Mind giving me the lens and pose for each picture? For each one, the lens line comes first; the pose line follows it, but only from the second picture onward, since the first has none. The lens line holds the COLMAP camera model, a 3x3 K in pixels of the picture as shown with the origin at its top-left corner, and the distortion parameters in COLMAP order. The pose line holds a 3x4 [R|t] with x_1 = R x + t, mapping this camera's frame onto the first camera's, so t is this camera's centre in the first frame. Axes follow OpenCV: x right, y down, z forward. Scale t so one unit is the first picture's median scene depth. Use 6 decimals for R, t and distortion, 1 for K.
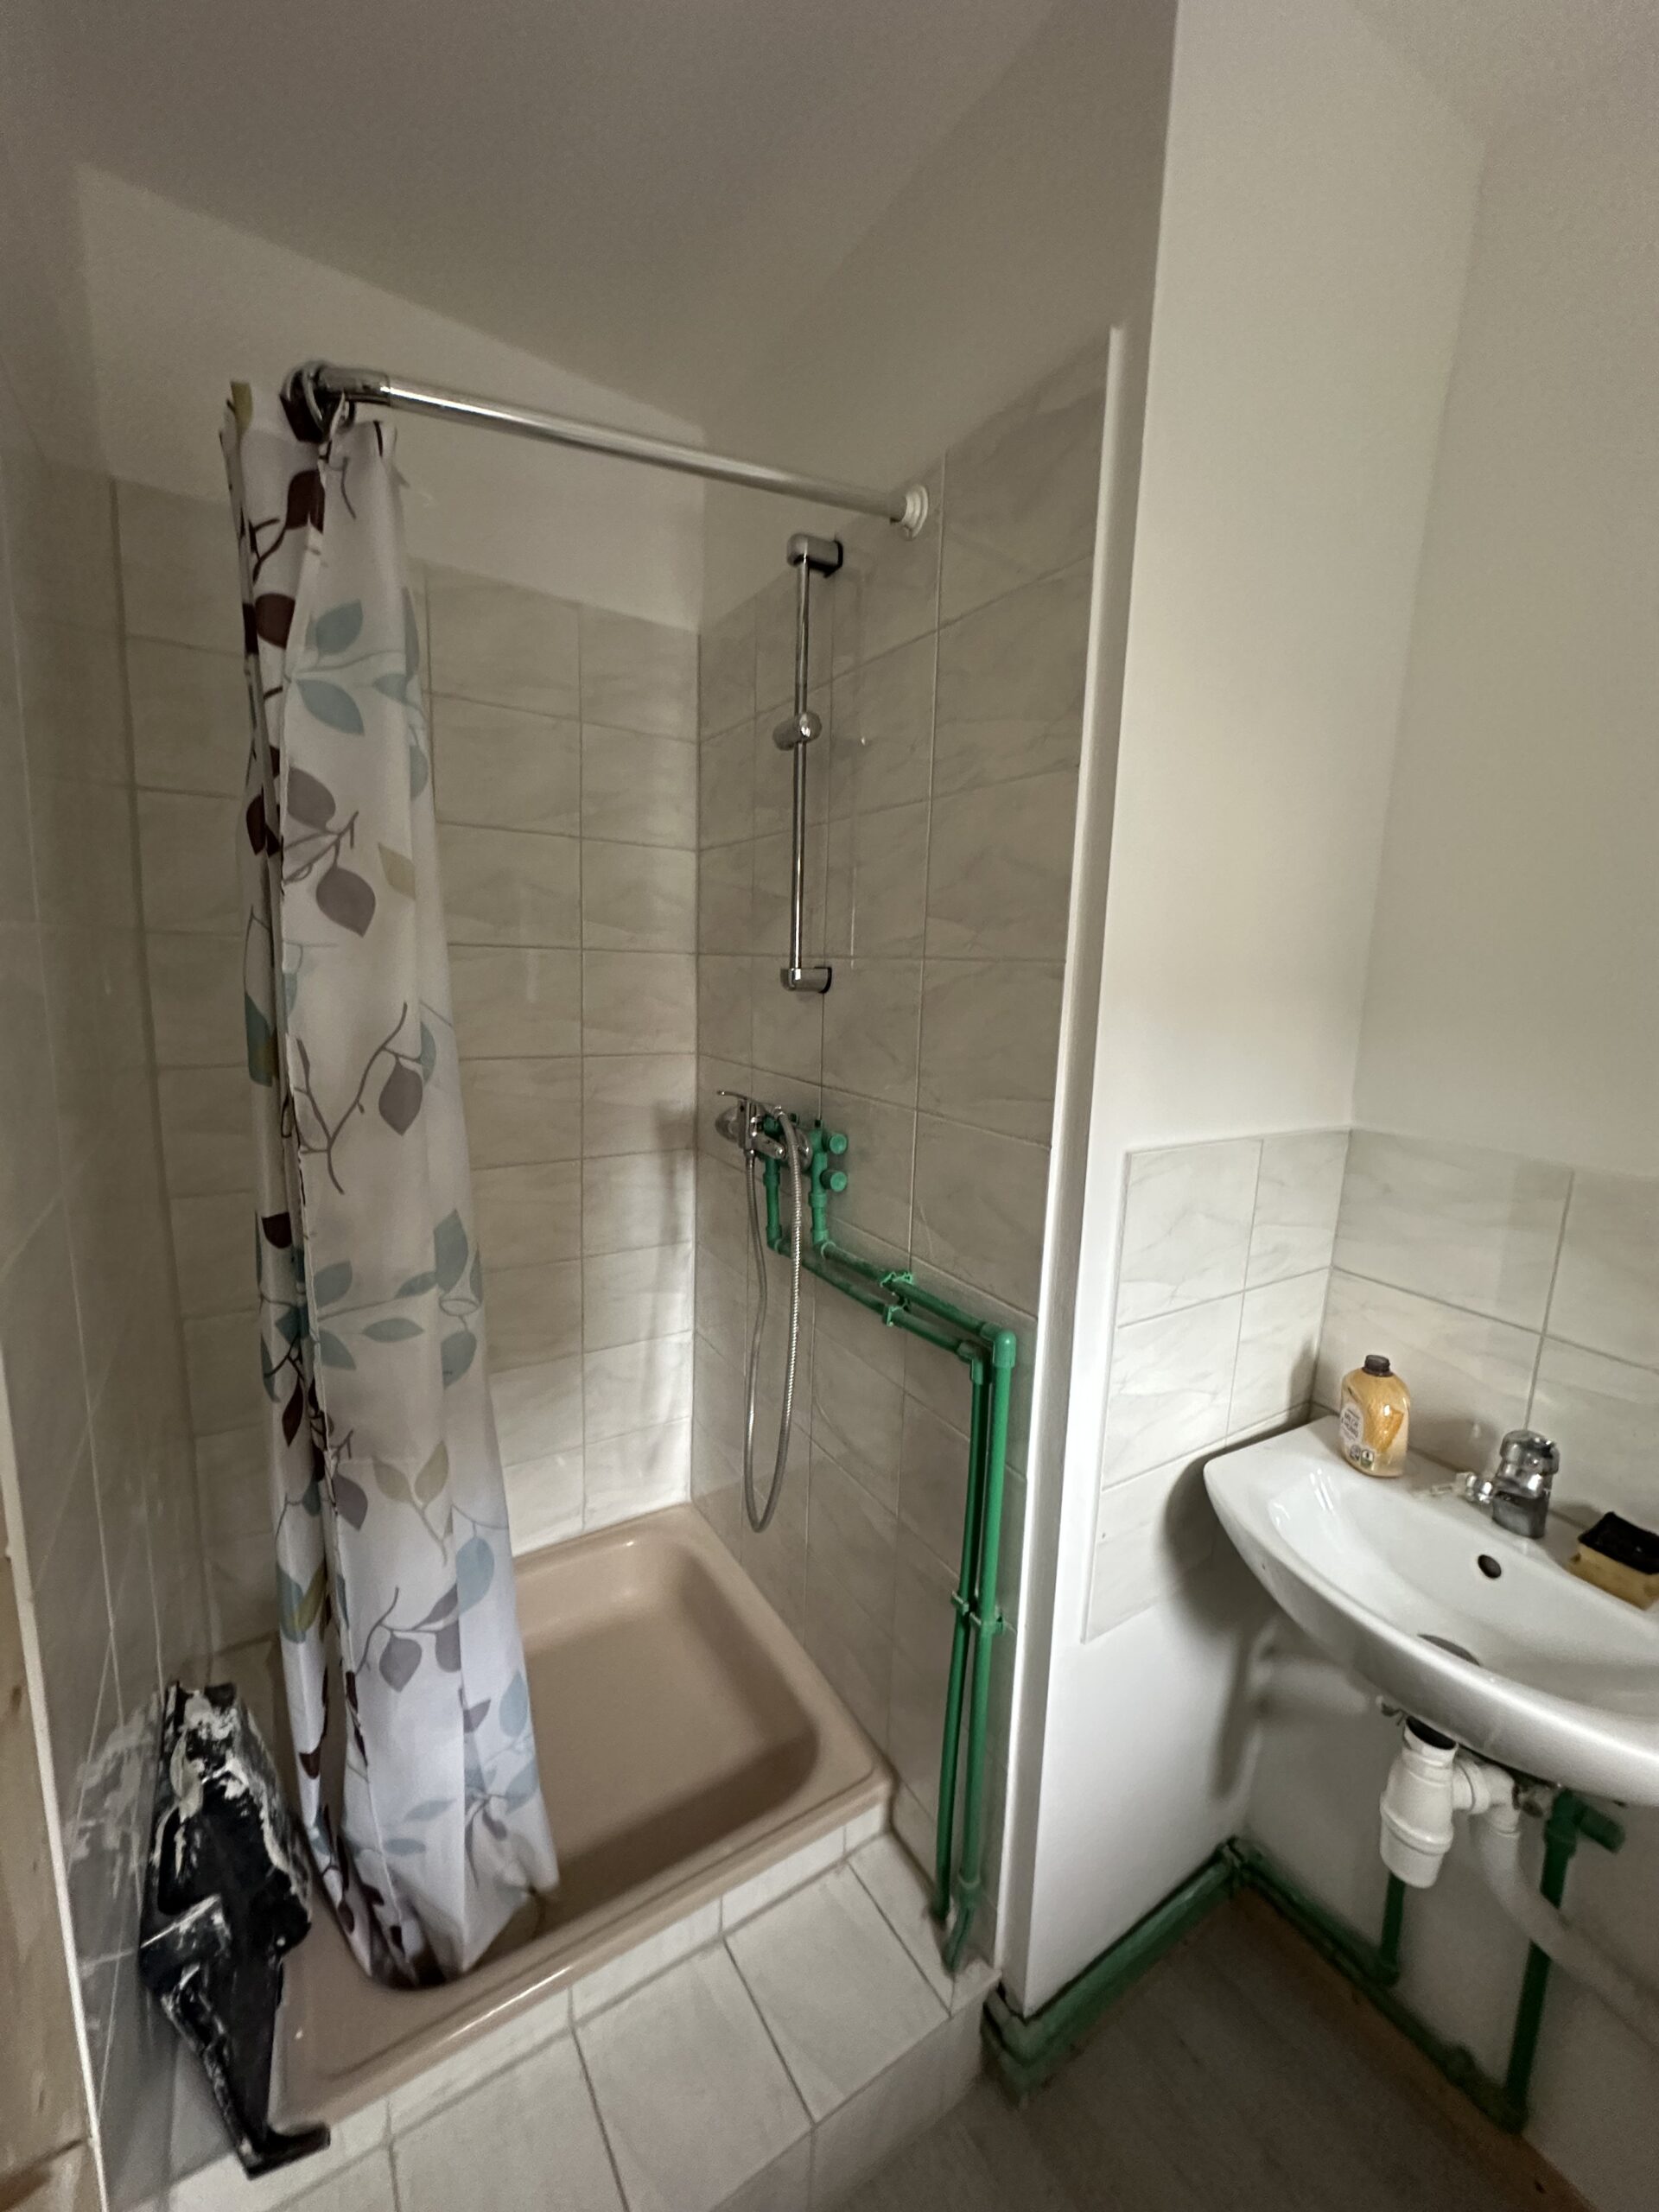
lens RADIAL K [[891.6, 0, 839.5], [0, 891.6, 1099.6], [0, 0, 1]] dist [-0.002812, 0.000622]
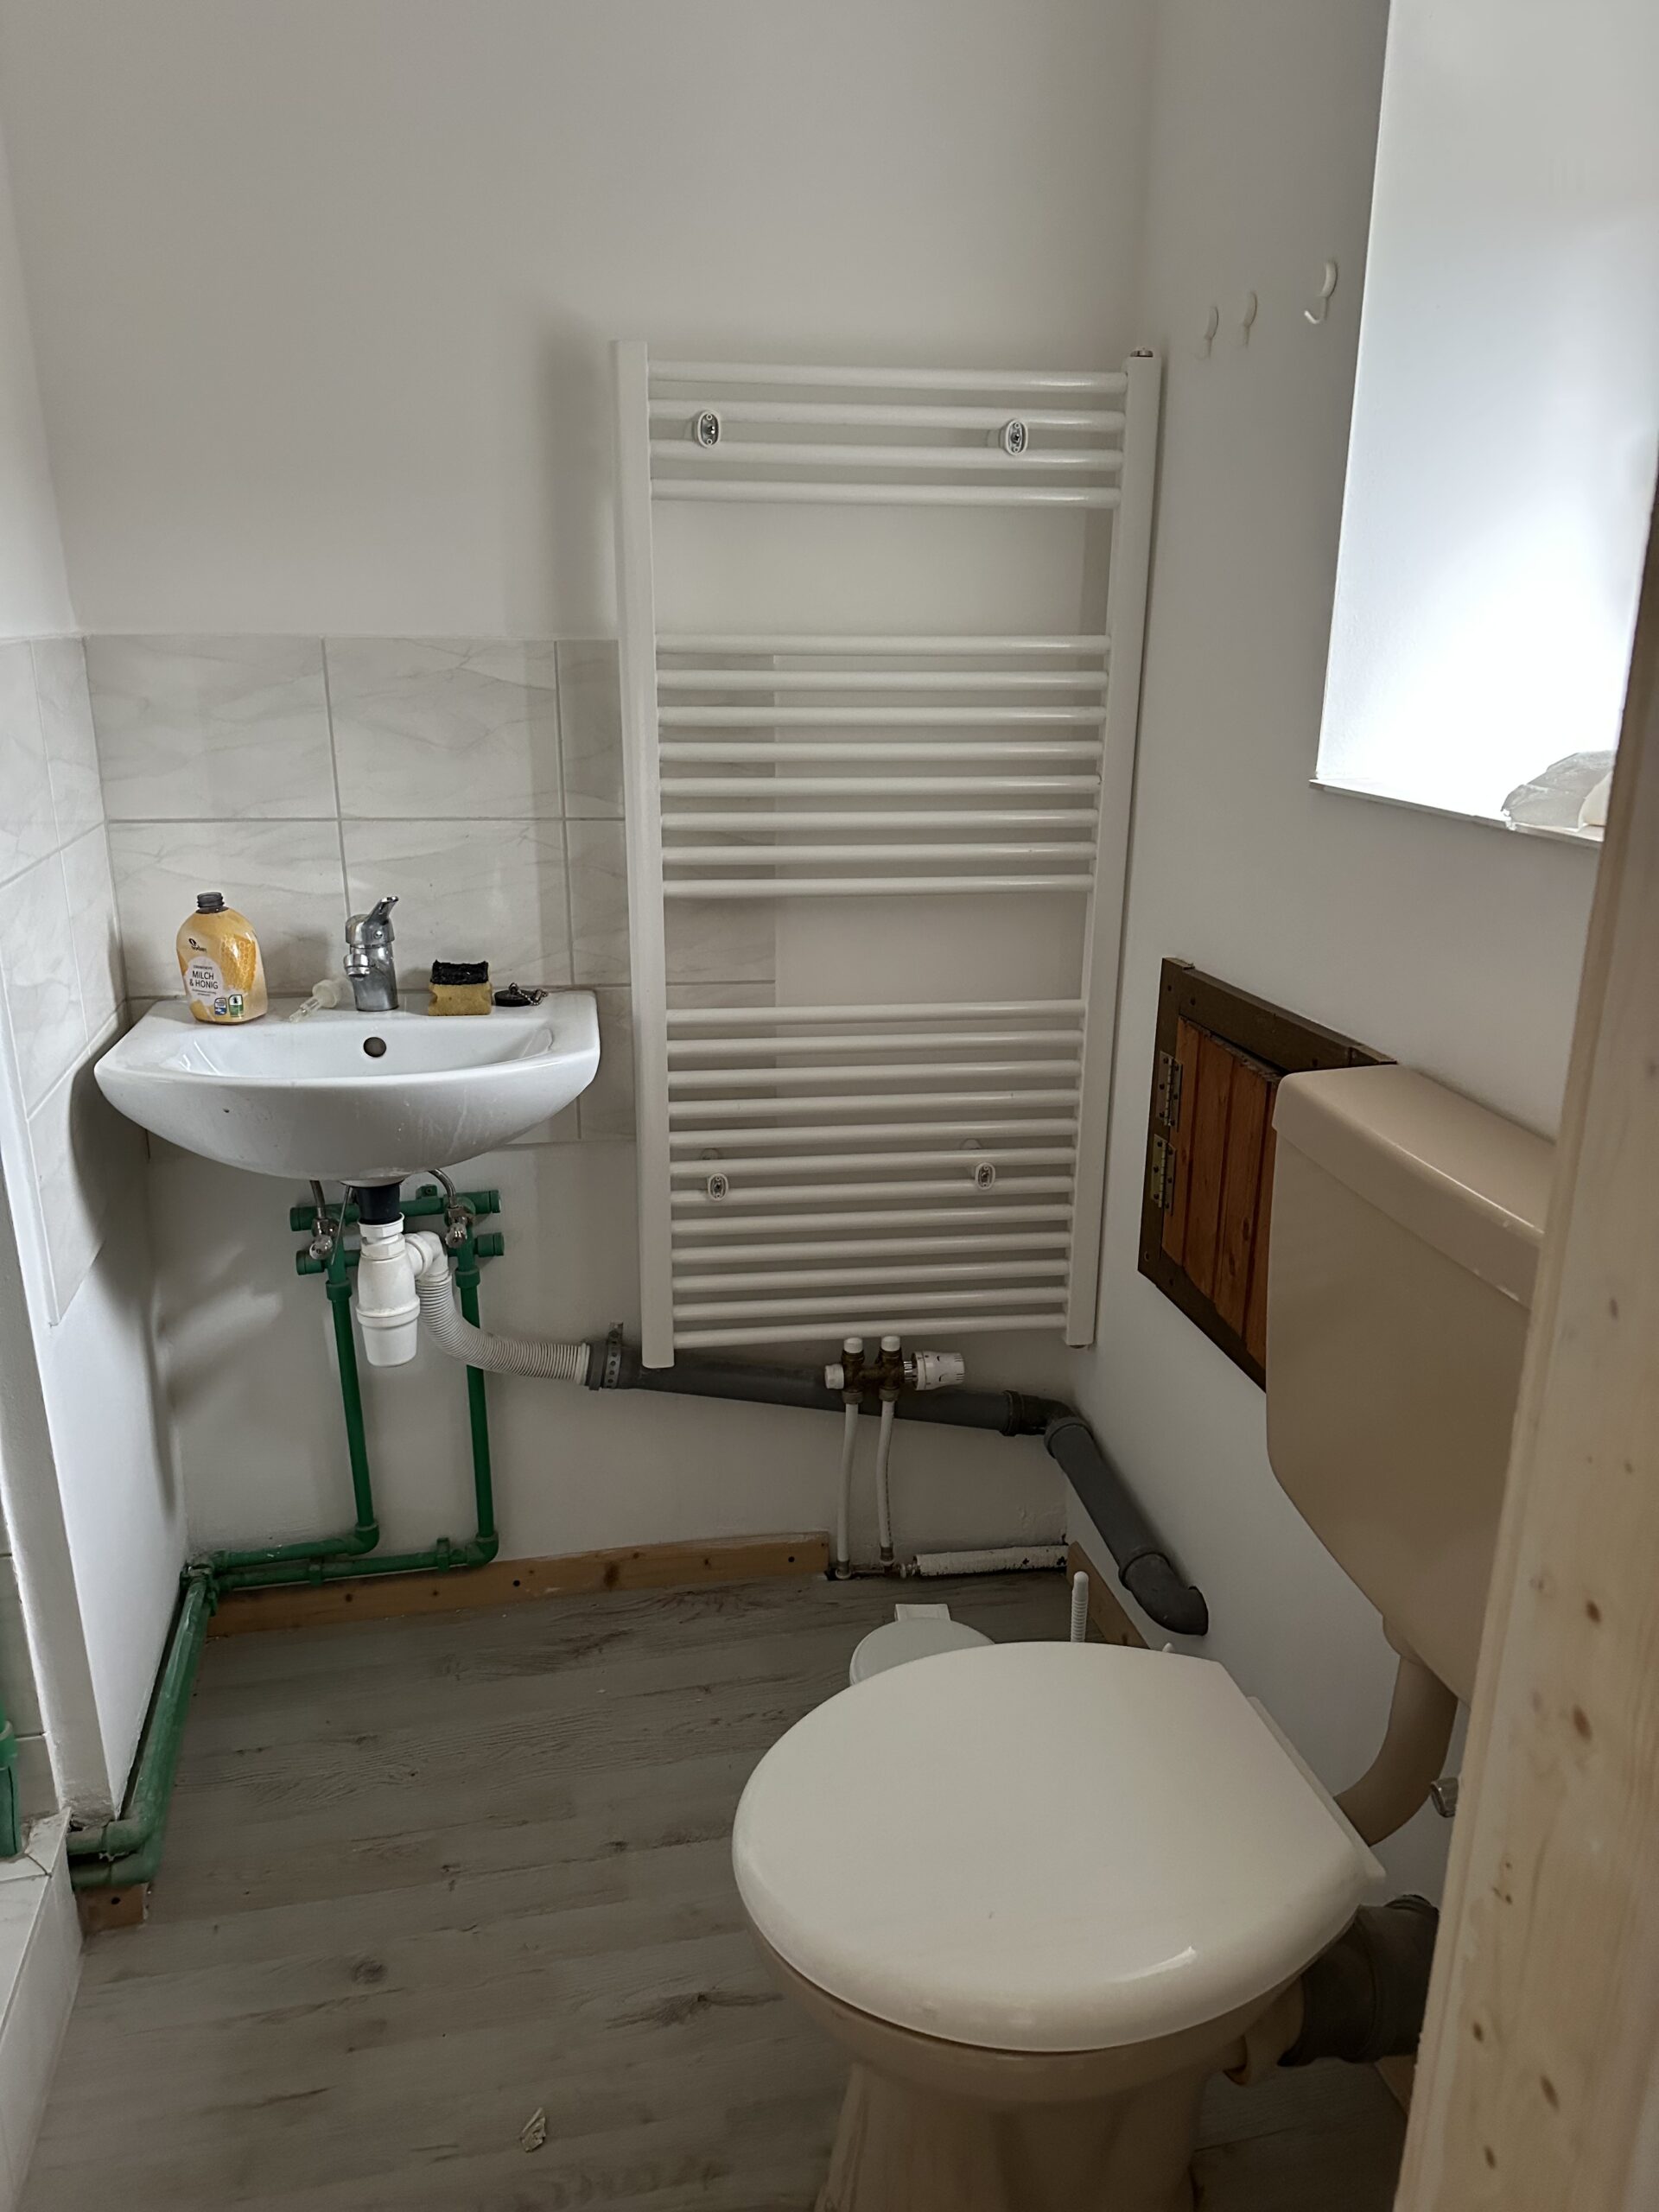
lens RADIAL K [[1552.4, 0, 824.7], [0, 1552.4, 1104.0], [0, 0, 1]] dist [0.047440, -0.057400]
pose [[0.351555, -0.316370, 0.881090, -0.593549], [0.159642, 0.947641, 0.276569, 0.158751], [-0.922455, 0.043430, 0.383654, -0.130477]]
